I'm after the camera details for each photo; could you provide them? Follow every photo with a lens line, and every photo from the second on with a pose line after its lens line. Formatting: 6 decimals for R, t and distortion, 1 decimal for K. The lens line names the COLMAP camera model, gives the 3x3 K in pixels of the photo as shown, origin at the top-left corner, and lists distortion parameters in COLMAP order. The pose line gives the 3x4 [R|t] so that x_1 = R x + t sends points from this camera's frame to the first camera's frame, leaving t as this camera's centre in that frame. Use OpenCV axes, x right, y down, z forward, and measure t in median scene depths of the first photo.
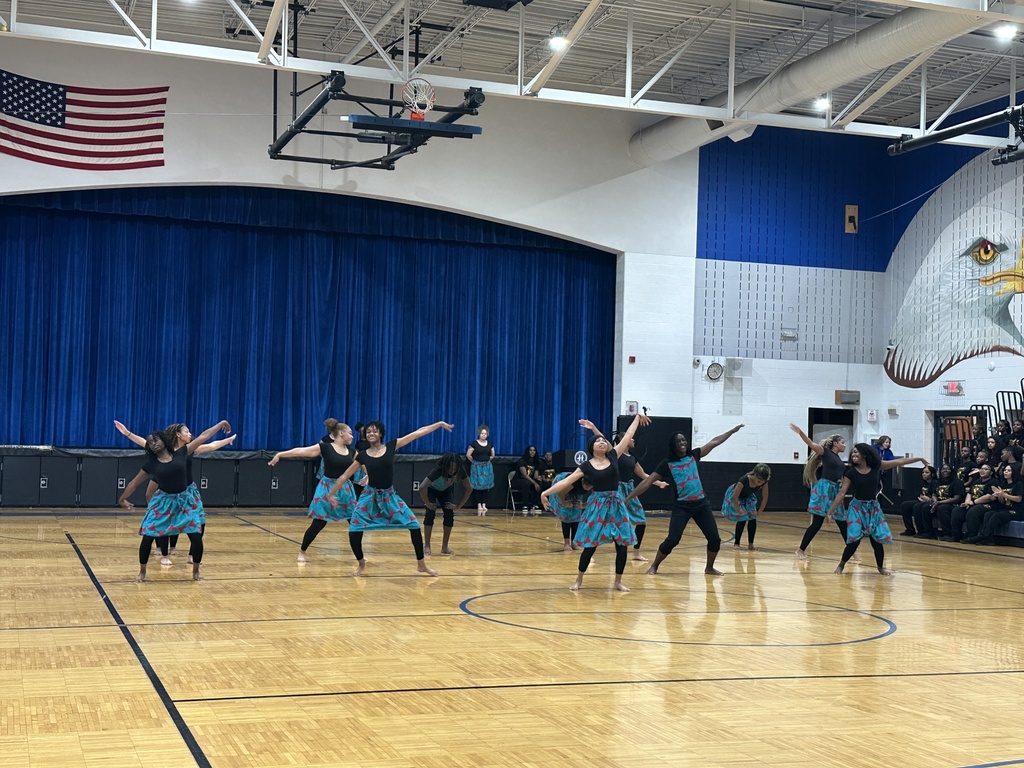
lens RADIAL K [[1385.4, 0, 508.3], [0, 1385.4, 391.7], [0, 0, 1]] dist [0.072853, 0.000000]
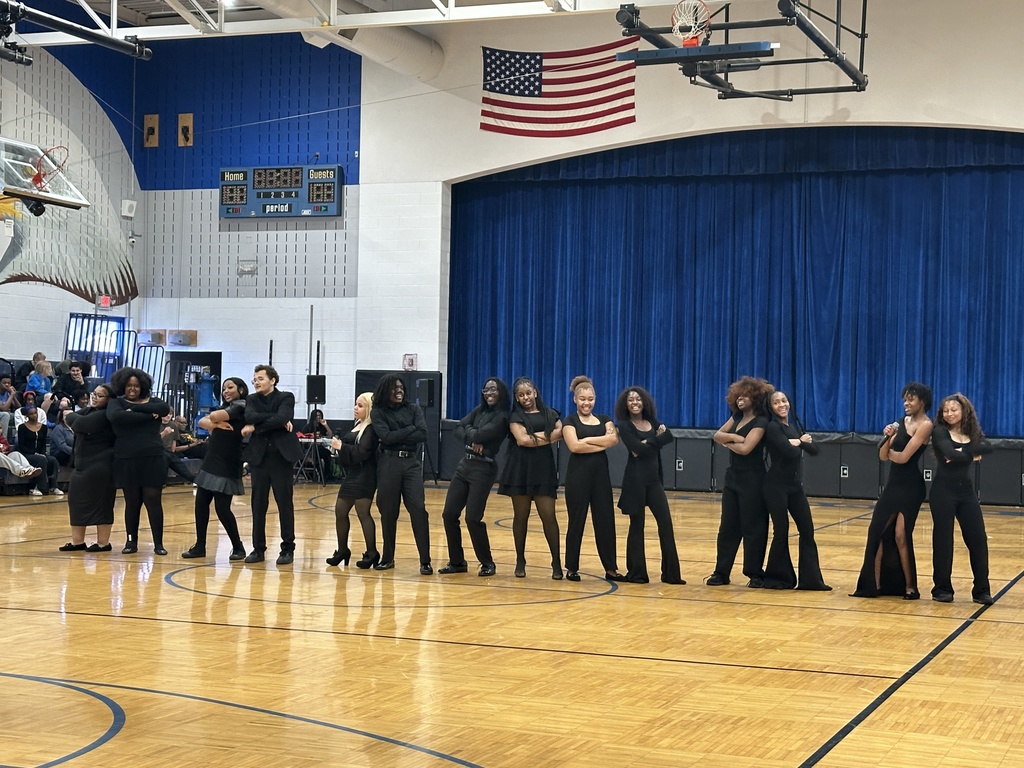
lens RADIAL K [[1726.9, 0, 507.5], [0, 1726.9, 383.5], [0, 0, 1]] dist [0.179797, 0.000000]
pose [[0.737461, -0.013044, -0.675264, 0.457087], [0.017263, 0.999851, -0.000461, 0.010854], [0.675169, -0.011317, 0.737576, 0.086601]]
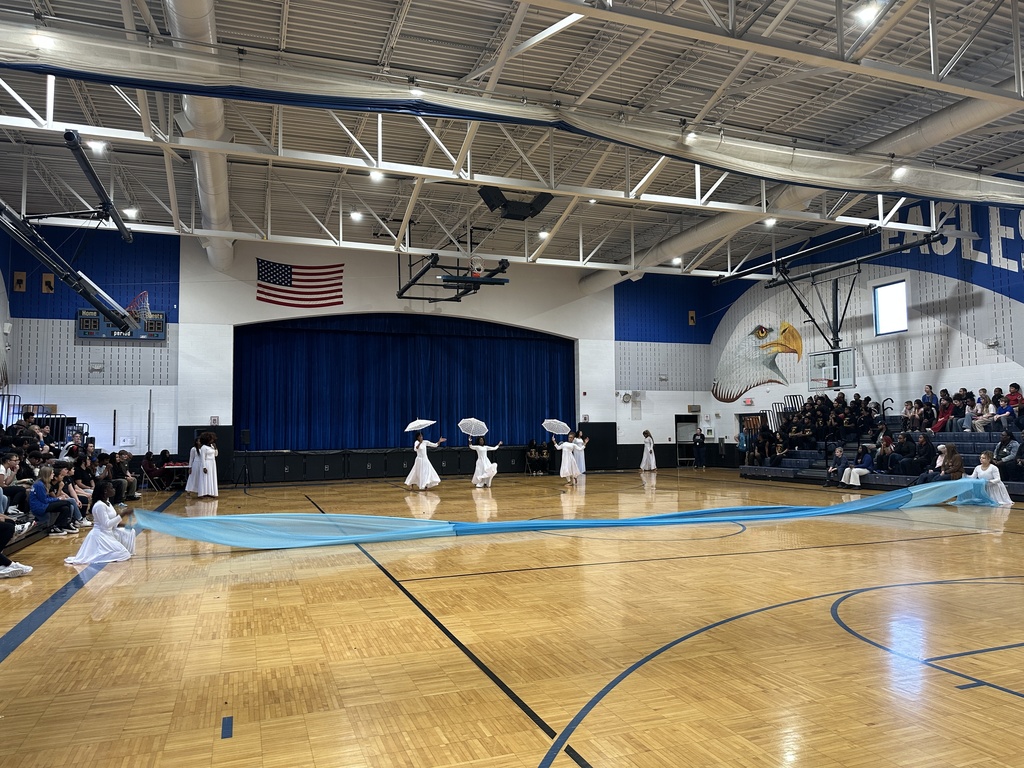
lens RADIAL K [[714.2, 0, 518.3], [0, 714.2, 393.3], [0, 0, 1]] dist [0.061510, -0.072803]
pose [[0.999136, -0.038479, 0.015693, -0.021768], [0.038852, 0.998951, -0.024242, -0.003239], [-0.014744, 0.024831, 0.999583, -0.005148]]
